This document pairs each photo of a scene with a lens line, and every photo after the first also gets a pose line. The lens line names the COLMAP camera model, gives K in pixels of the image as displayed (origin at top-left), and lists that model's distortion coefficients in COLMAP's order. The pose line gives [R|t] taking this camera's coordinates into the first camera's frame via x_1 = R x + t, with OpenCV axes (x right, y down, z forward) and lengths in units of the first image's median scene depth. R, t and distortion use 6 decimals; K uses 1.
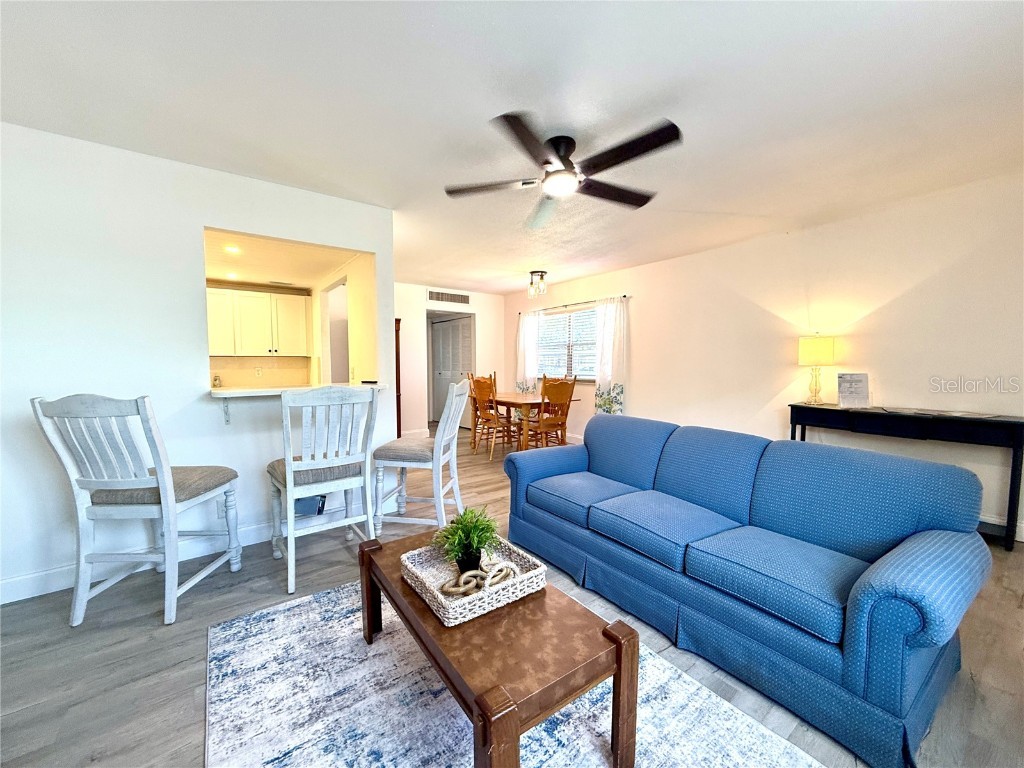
lens RADIAL K [[408.7, 0, 510.3], [0, 408.7, 384.0], [0, 0, 1]] dist [0.001207, 0.000091]
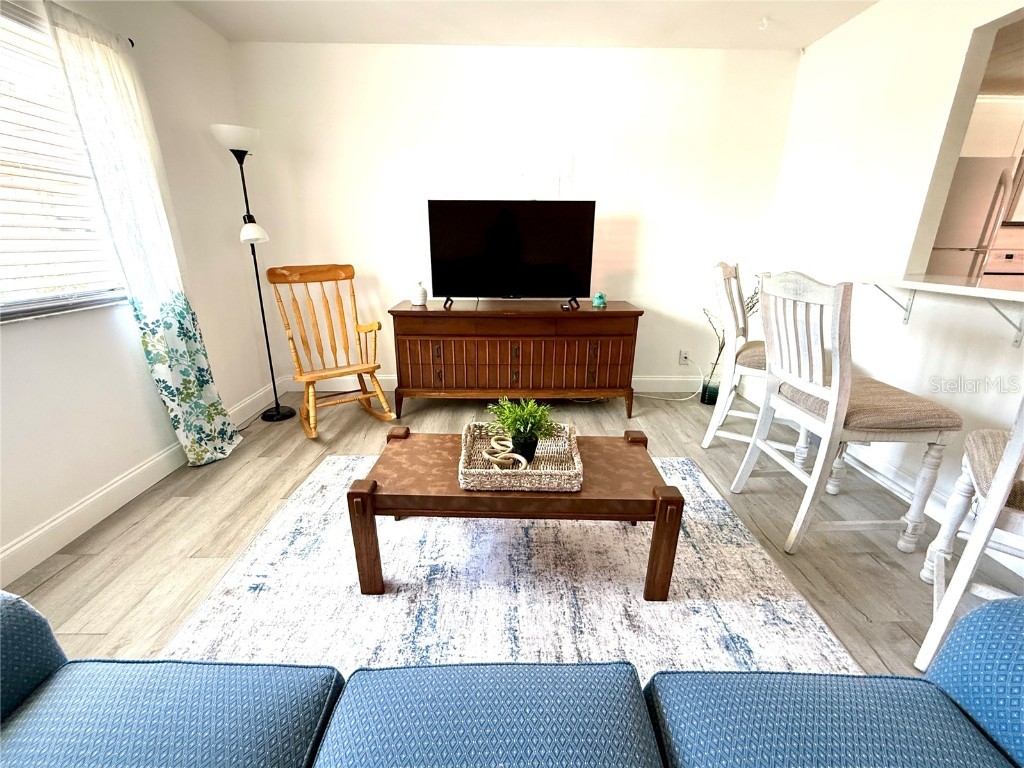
lens RADIAL K [[434.8, 0, 512.0], [0, 434.8, 384.0], [0, 0, 1]] dist [0.004249, 0.000187]
pose [[-0.591409, 0.251460, -0.766161, 0.287482], [-0.051019, 0.936562, 0.346768, -0.030275], [0.804756, 0.244171, -0.541062, 0.631259]]
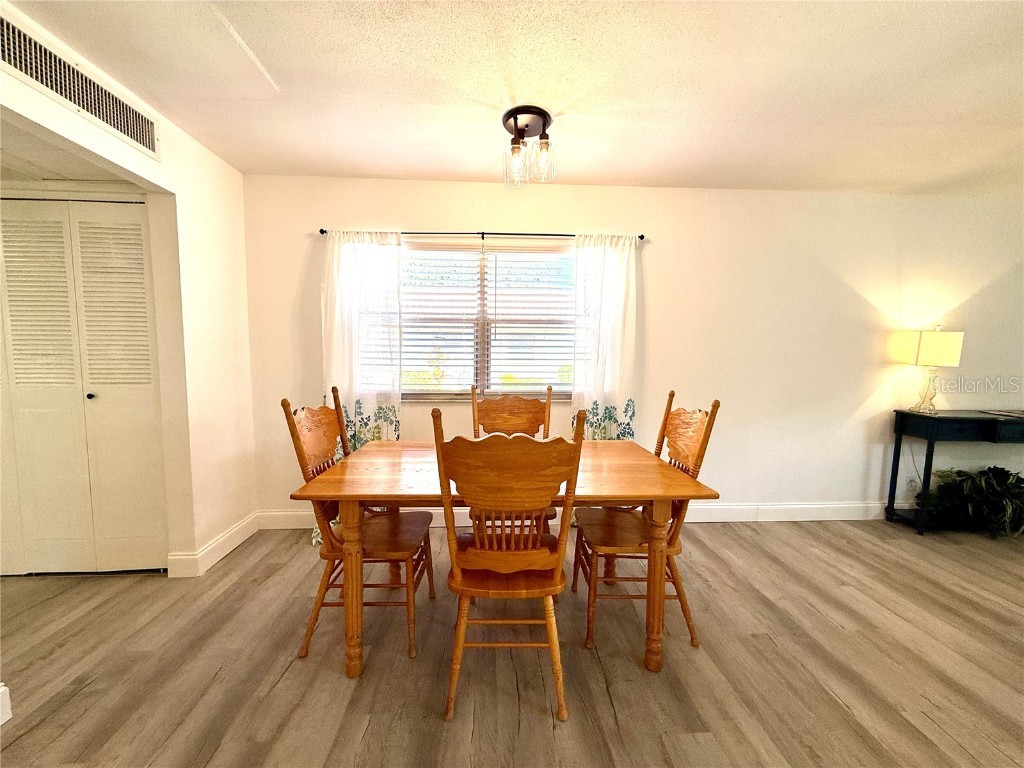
lens RADIAL K [[408.7, 0, 510.3], [0, 408.7, 384.0], [0, 0, 1]] dist [0.001207, 0.000091]
pose [[0.556505, -0.051866, 0.829224, -0.396554], [0.033797, 0.998637, 0.039781, -0.068604], [-0.830157, 0.005887, 0.557499, 1.204684]]
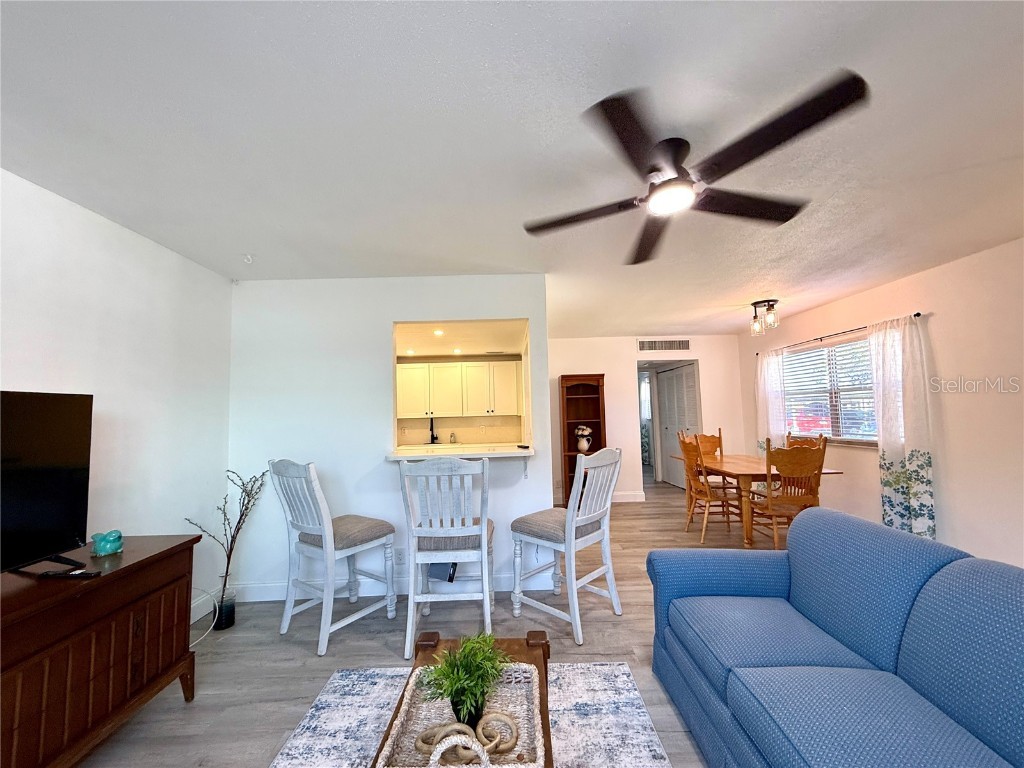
lens RADIAL K [[408.7, 0, 510.3], [0, 408.7, 384.0], [0, 0, 1]] dist [0.001207, 0.000091]
pose [[0.806706, -0.060456, -0.587852, 0.189194], [-0.008380, 0.993483, -0.113670, -0.037172], [0.590893, 0.096624, 0.800942, 0.149680]]
